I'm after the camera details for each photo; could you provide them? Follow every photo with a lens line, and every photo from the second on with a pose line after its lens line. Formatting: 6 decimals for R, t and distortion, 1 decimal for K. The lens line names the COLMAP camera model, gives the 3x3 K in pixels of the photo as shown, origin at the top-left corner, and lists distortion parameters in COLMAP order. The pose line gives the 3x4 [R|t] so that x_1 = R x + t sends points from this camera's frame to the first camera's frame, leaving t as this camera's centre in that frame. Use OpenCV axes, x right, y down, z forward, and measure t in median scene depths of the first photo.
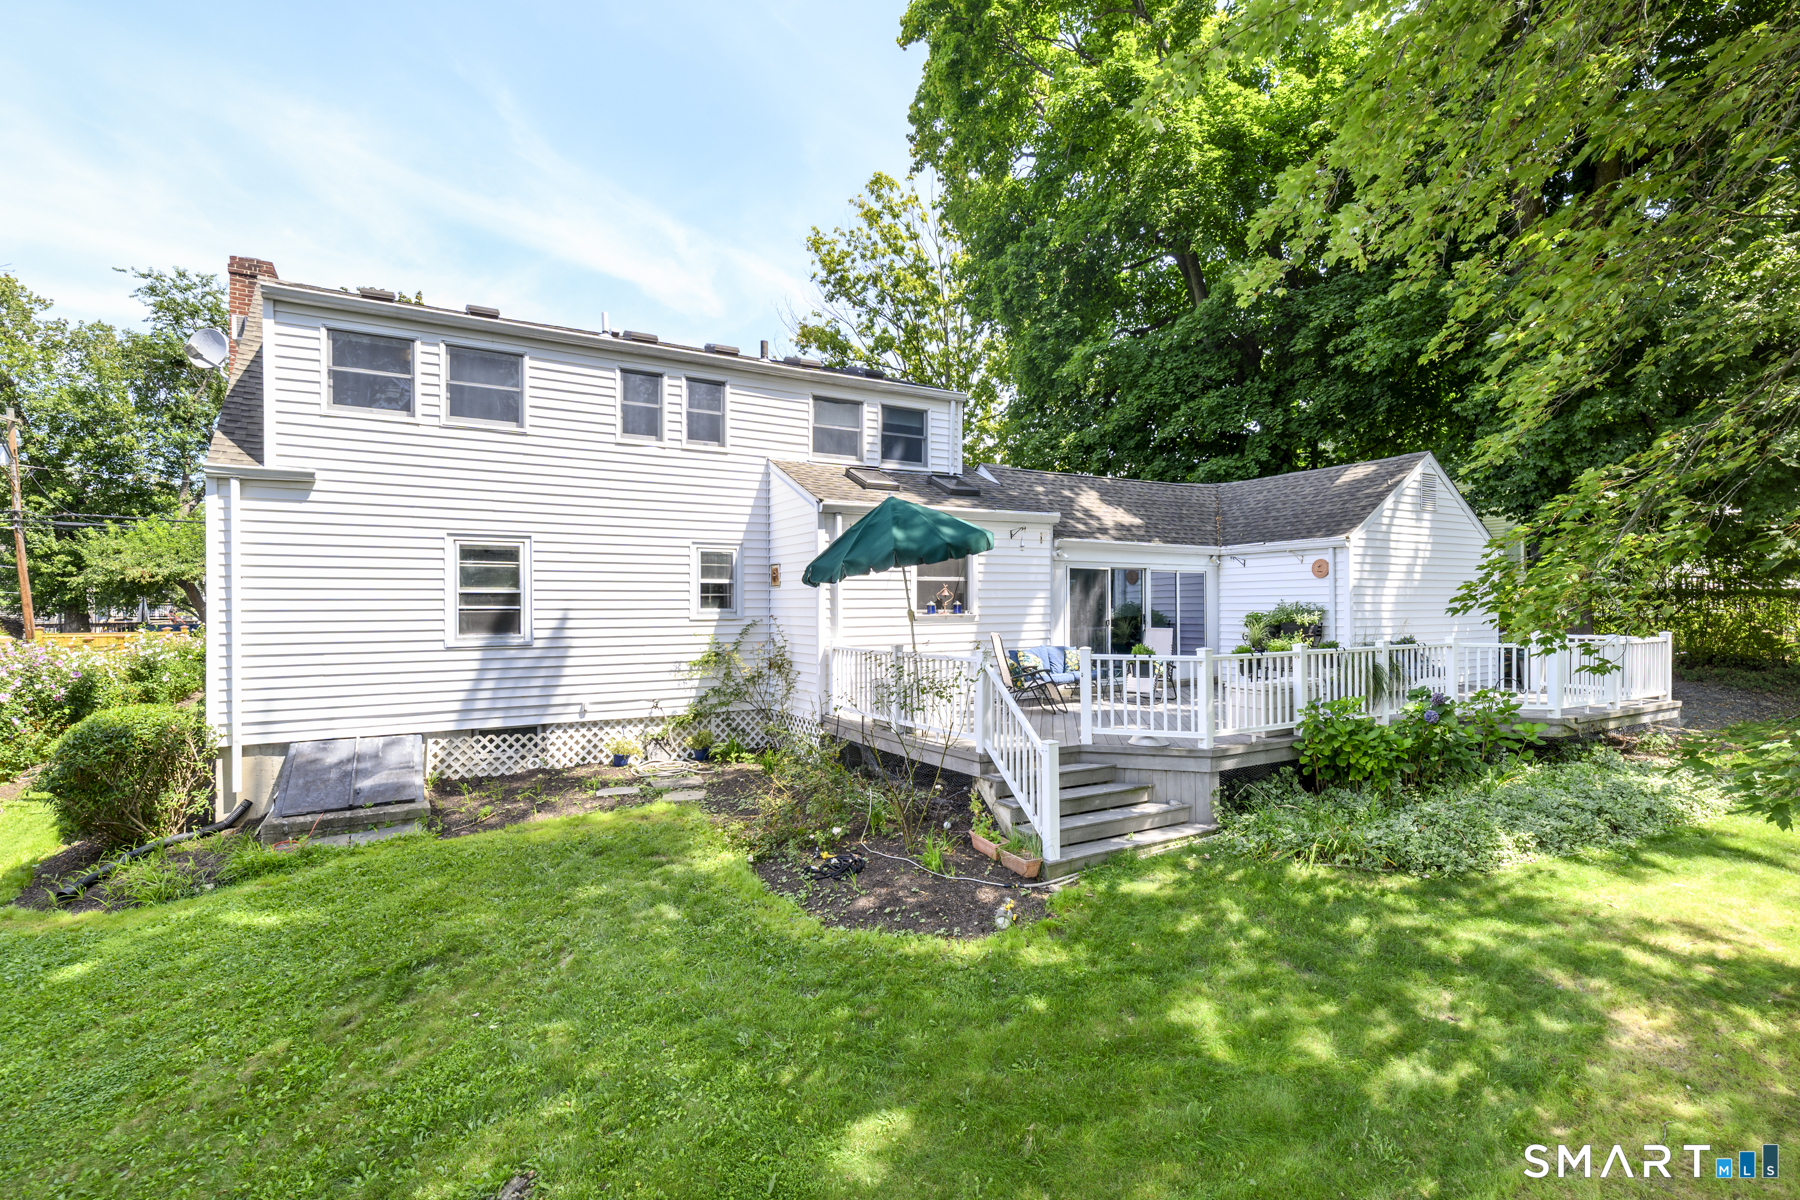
lens RADIAL K [[784.9, 0, 901.6], [0, 784.9, 598.9], [0, 0, 1]] dist [-0.003025, -0.000357]
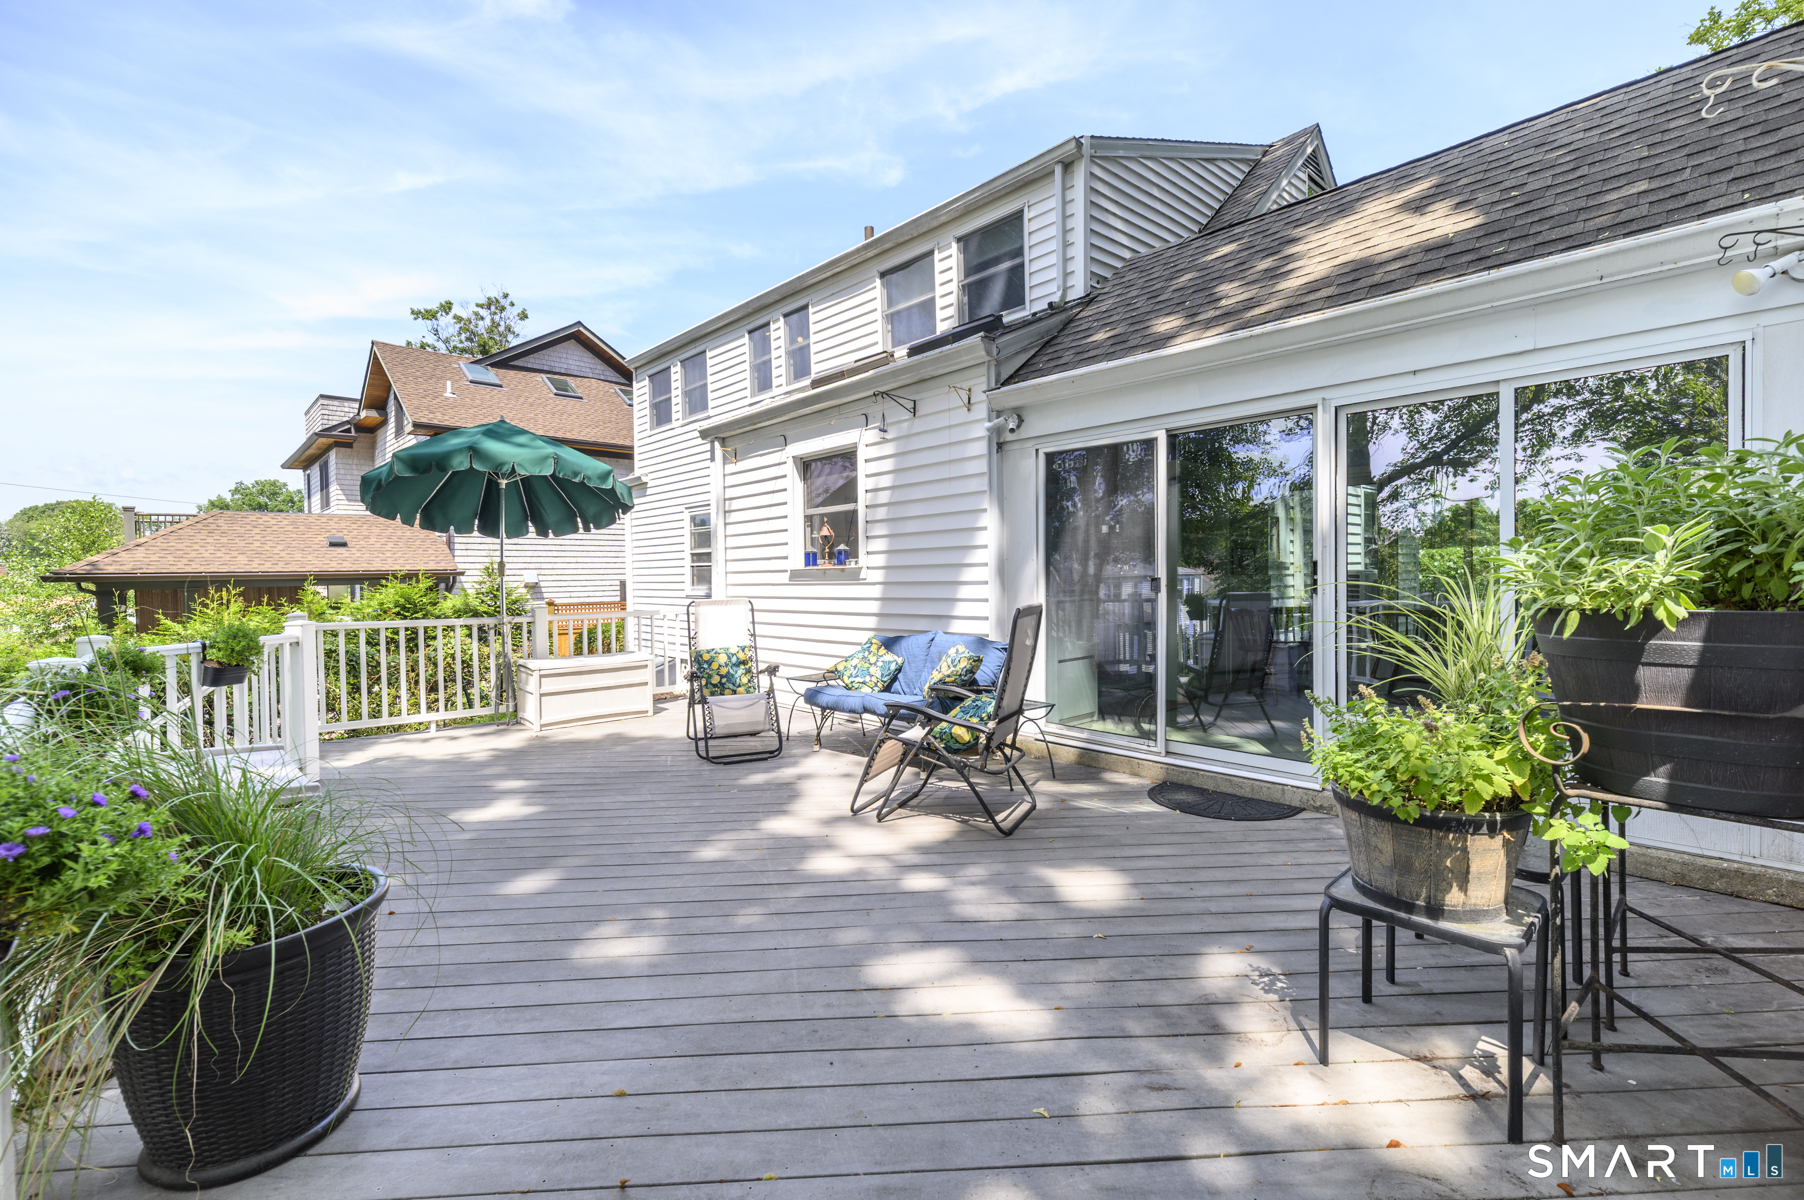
lens RADIAL K [[786.7, 0, 902.9], [0, 786.7, 587.1], [0, 0, 1]] dist [-0.003025, -0.000357]
pose [[0.215511, 0.010882, -0.976441, 0.650253], [-0.002161, 0.999941, 0.010667, 0.028434], [0.976499, -0.000189, 0.215522, 0.915543]]
